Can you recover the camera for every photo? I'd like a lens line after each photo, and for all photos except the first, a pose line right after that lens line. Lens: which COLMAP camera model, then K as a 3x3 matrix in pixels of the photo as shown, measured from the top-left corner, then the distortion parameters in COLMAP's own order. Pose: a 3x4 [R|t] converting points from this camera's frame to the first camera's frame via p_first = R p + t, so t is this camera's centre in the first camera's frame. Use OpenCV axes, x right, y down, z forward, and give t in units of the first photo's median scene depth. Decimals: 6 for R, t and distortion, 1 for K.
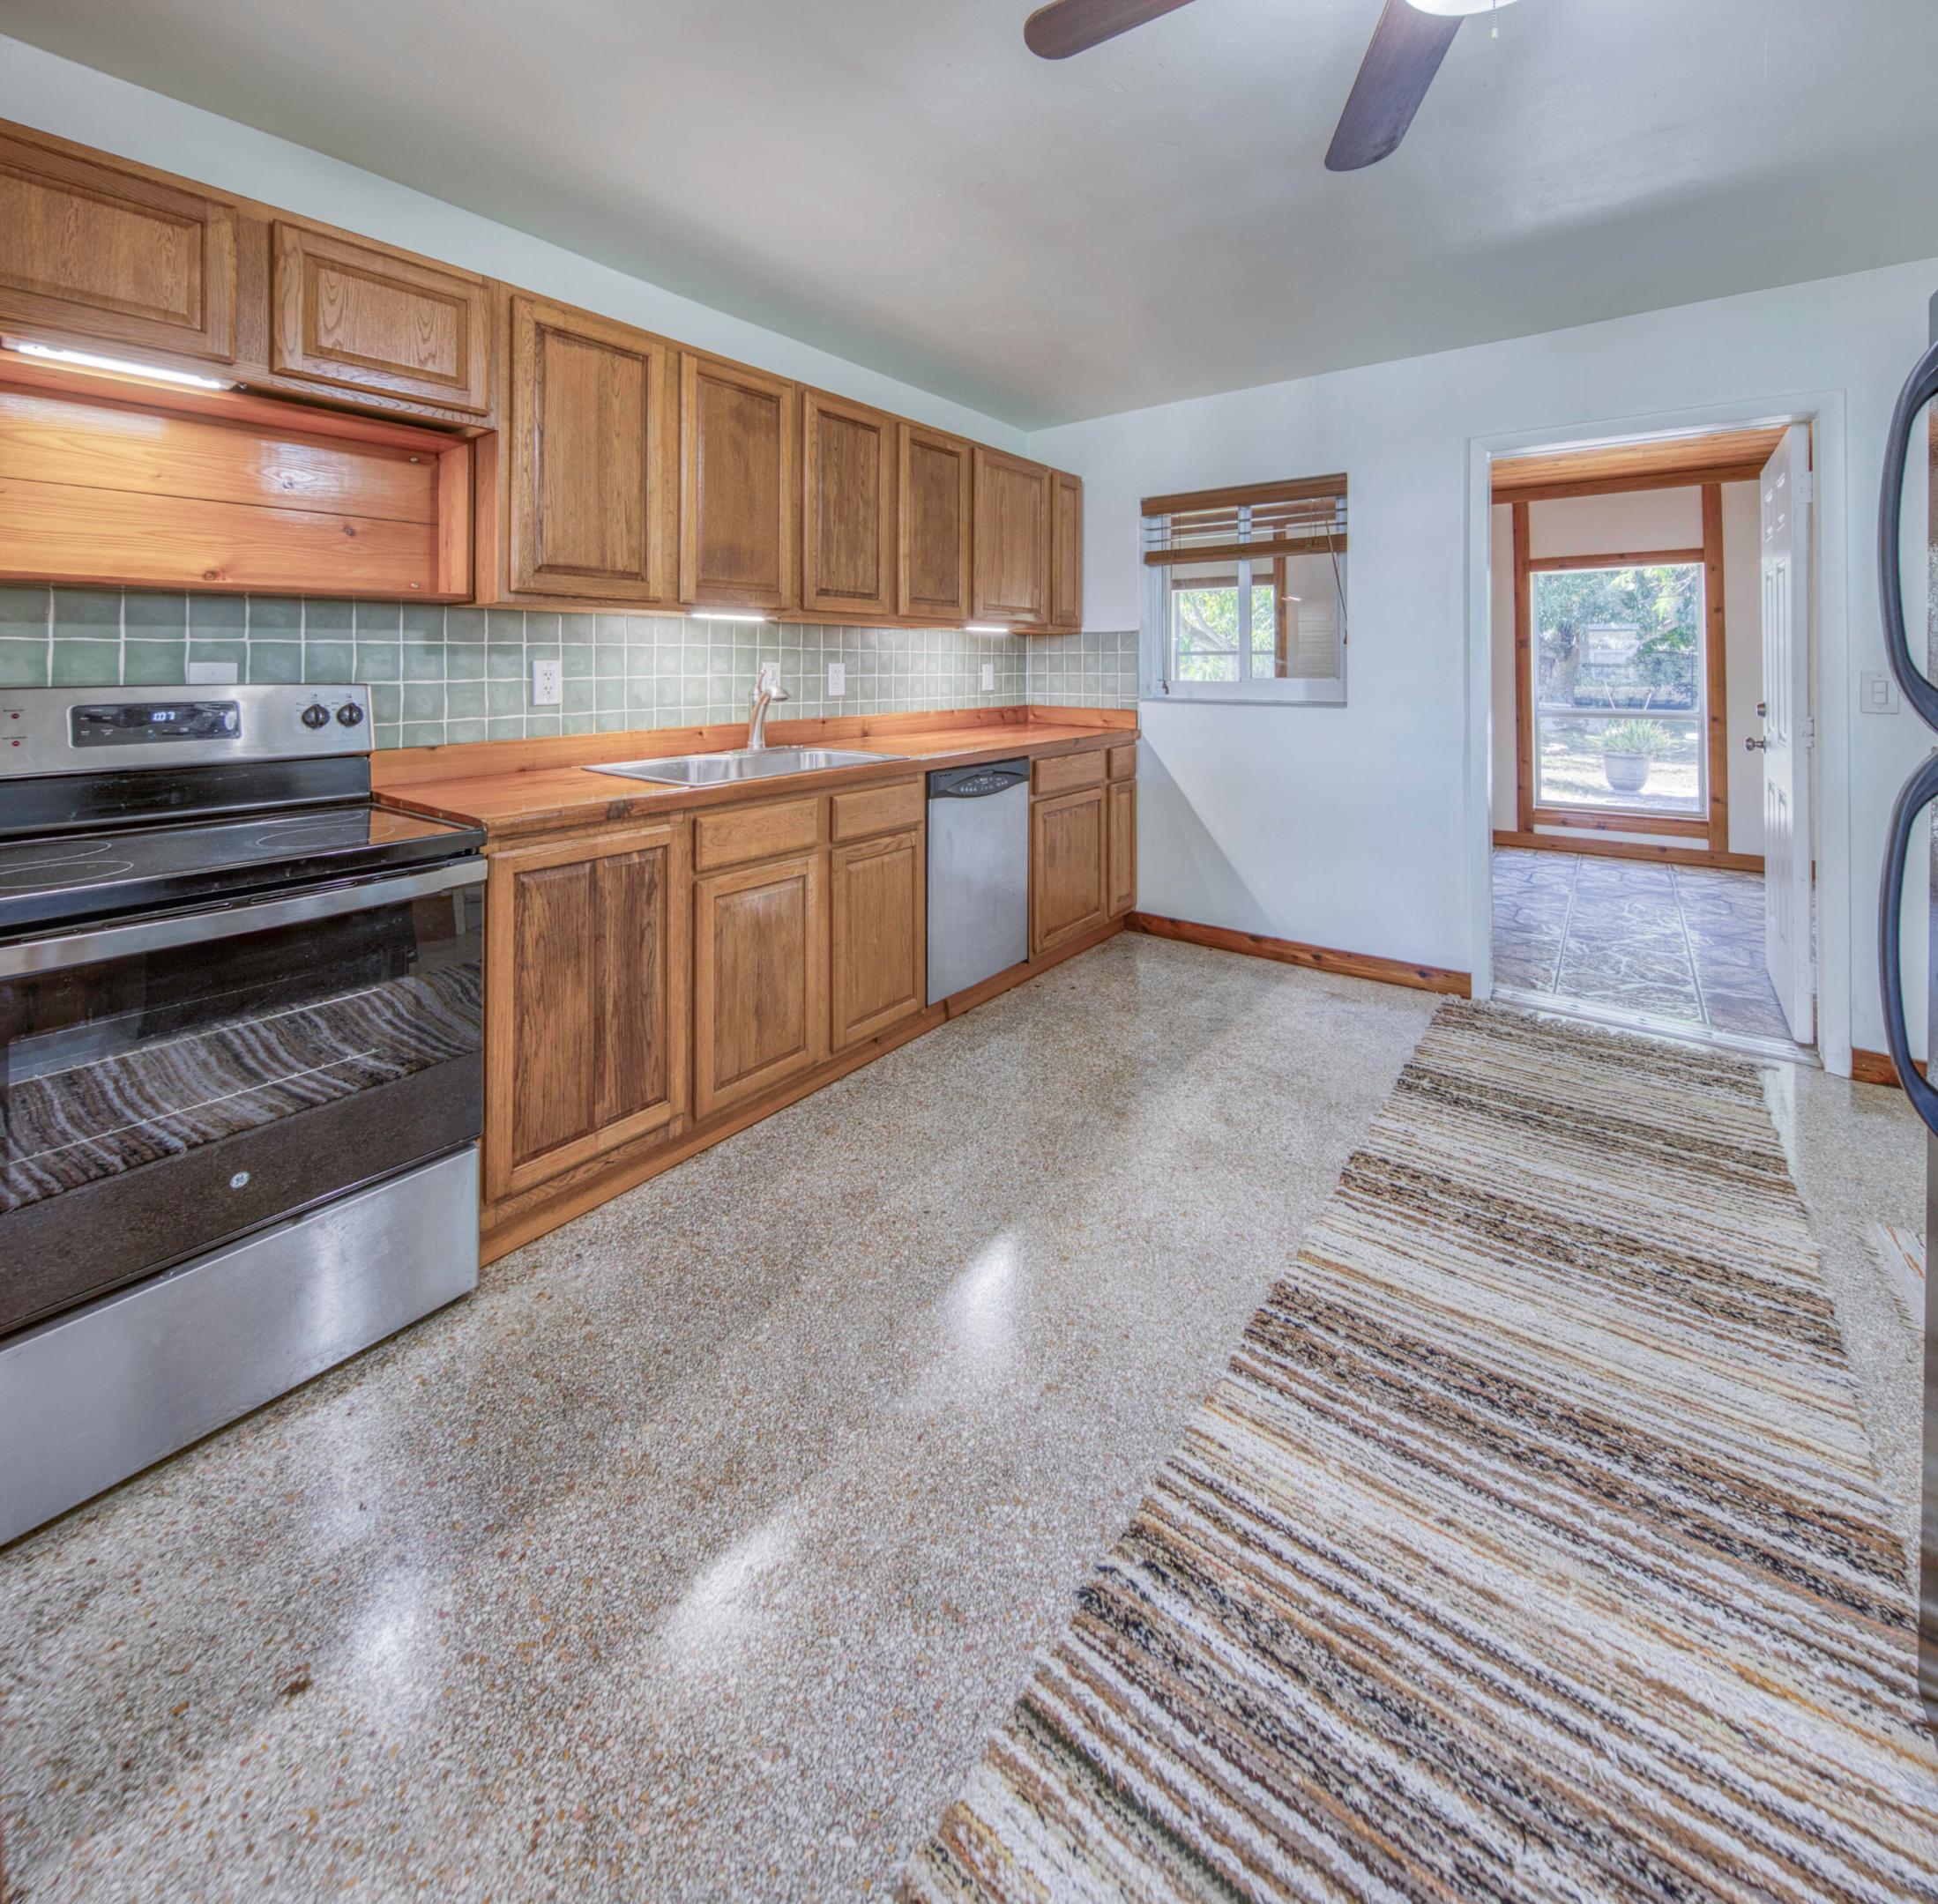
lens RADIAL K [[831.3, 0, 969.0], [0, 831.3, 952.0], [0, 0, 1]] dist [0.004844, -0.000197]
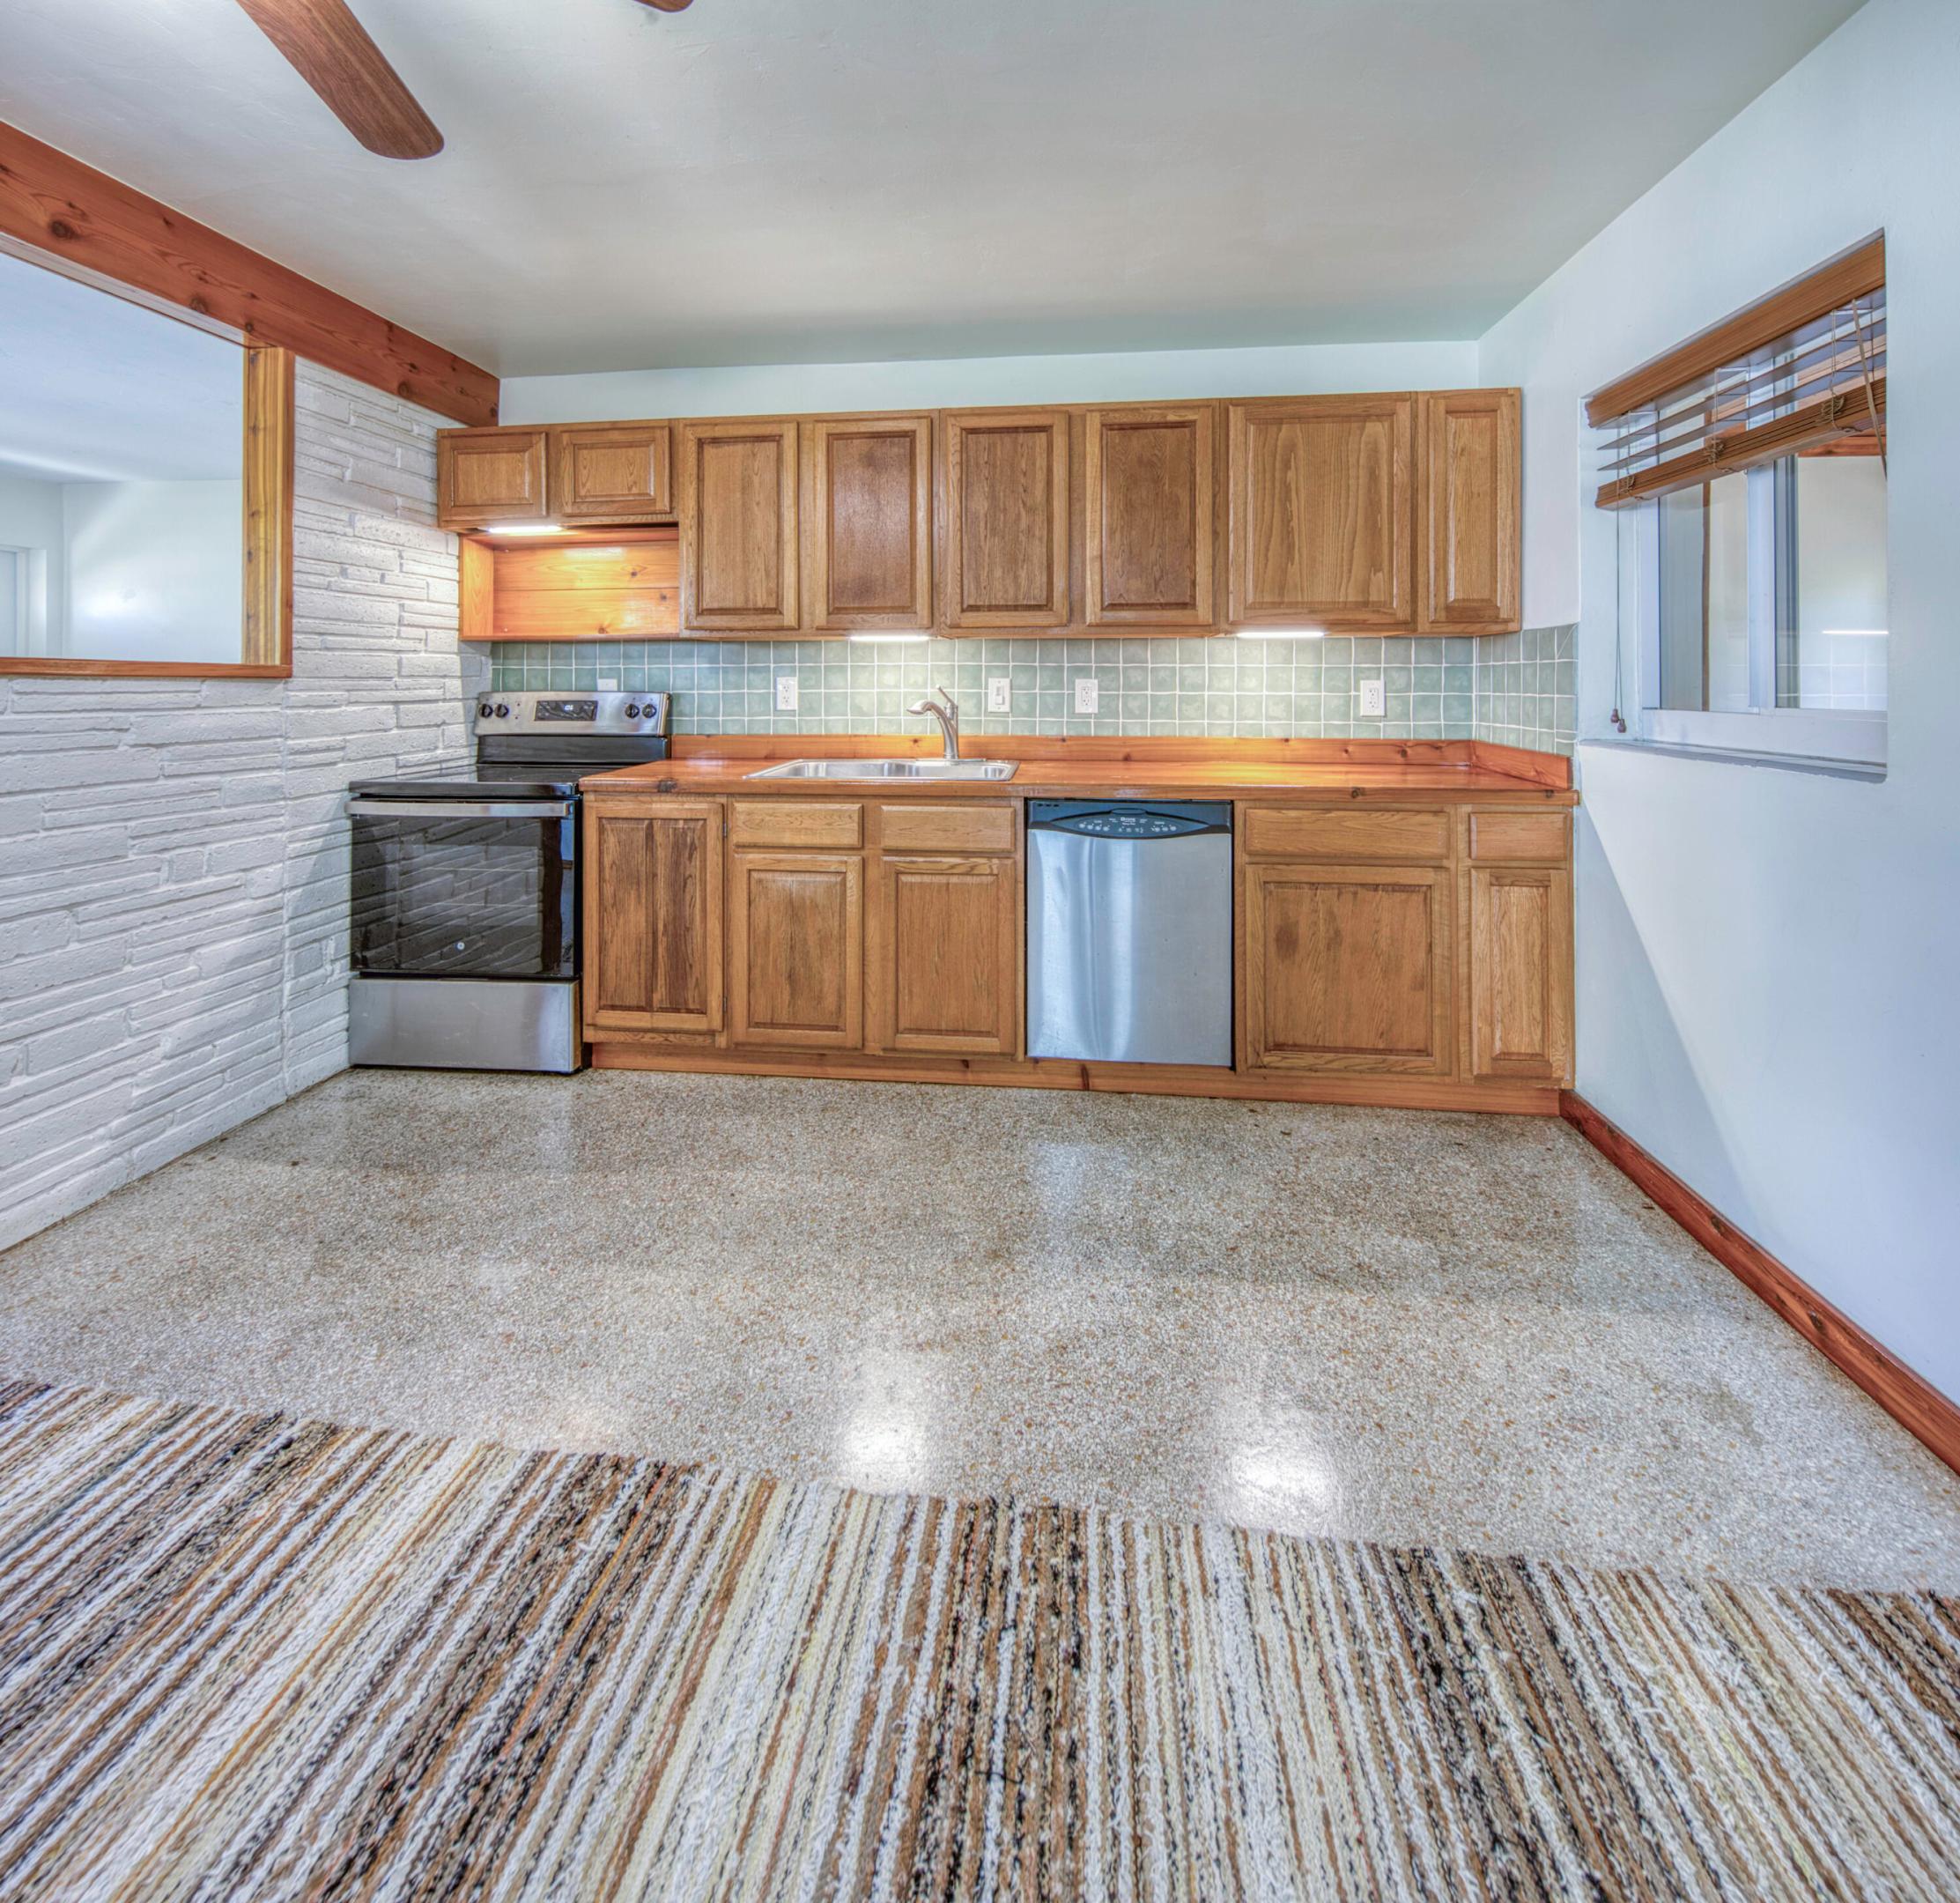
lens RADIAL K [[843.3, 0, 986.3], [0, 843.3, 941.7], [0, 0, 1]] dist [0.001587, -0.000949]
pose [[0.508402, 0.256774, -0.821945, 1.089601], [-0.282003, 0.951519, 0.122823, -0.257076], [0.813635, 0.169348, 0.556165, 0.736260]]
